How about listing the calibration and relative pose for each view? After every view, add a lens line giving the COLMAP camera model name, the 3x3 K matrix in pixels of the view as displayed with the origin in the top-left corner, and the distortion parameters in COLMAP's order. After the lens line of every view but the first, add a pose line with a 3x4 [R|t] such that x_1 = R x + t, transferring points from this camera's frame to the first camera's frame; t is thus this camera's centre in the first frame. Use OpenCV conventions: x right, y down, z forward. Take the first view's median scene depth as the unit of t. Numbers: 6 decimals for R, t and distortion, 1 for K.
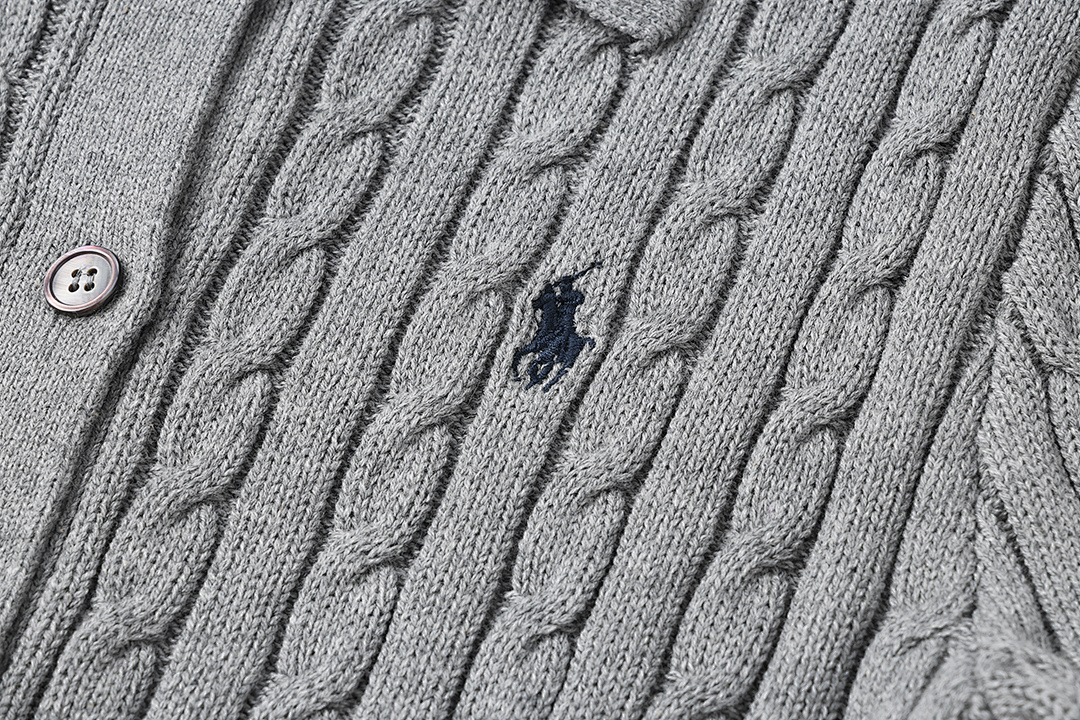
lens RADIAL K [[3391.2, 0, 540.0], [0, 3391.2, 360.0], [0, 0, 1]] dist [-0.031414, -0.065971]
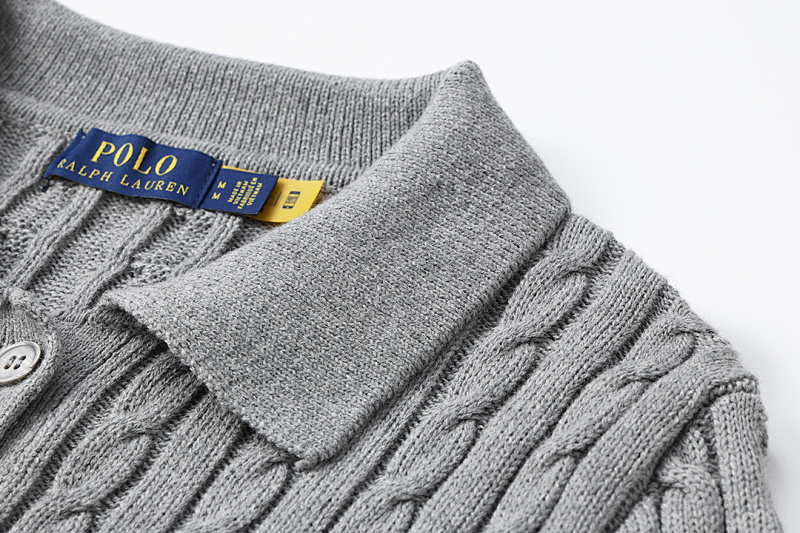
lens RADIAL K [[2512.0, 0, 400.0], [0, 2512.0, 266.5], [0, 0, 1]] dist [-0.031414, -0.065971]
pose [[0.990843, 0.045979, -0.126953, 0.185053], [-0.081732, 0.952650, -0.292878, 0.112998], [0.107475, 0.300573, 0.947684, 0.078234]]
